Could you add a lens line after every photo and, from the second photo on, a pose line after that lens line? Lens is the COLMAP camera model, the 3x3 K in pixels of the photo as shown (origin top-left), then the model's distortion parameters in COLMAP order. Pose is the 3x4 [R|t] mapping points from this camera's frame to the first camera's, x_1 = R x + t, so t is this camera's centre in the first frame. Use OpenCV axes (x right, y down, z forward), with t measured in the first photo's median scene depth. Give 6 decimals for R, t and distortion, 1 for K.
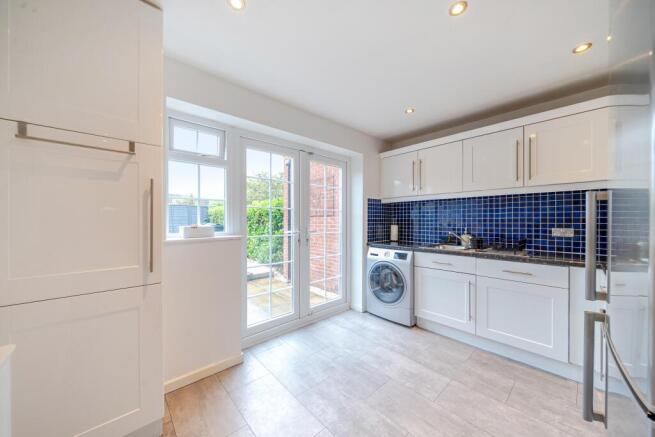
lens RADIAL K [[231.8, 0, 324.9], [0, 231.8, 220.6], [0, 0, 1]] dist [0.000129, 0.000011]
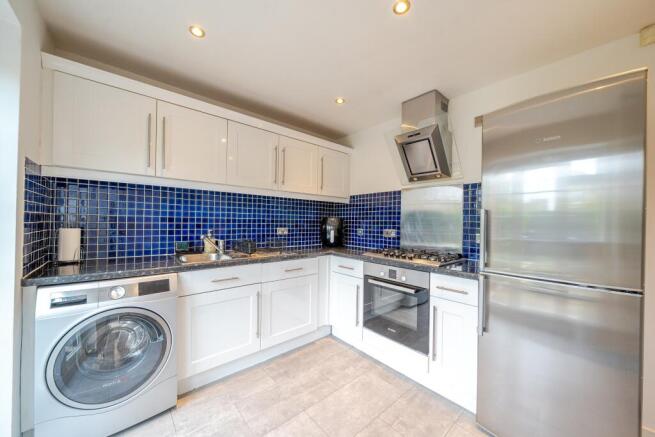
lens RADIAL K [[239.9, 0, 325.0], [0, 239.9, 222.3], [0, 0, 1]] dist [-0.000673, -0.000151]
pose [[0.022427, -0.001585, 0.999747, -0.250942], [-0.017910, 0.999838, 0.001987, -0.002554], [-0.999588, -0.017950, 0.022395, 0.722095]]
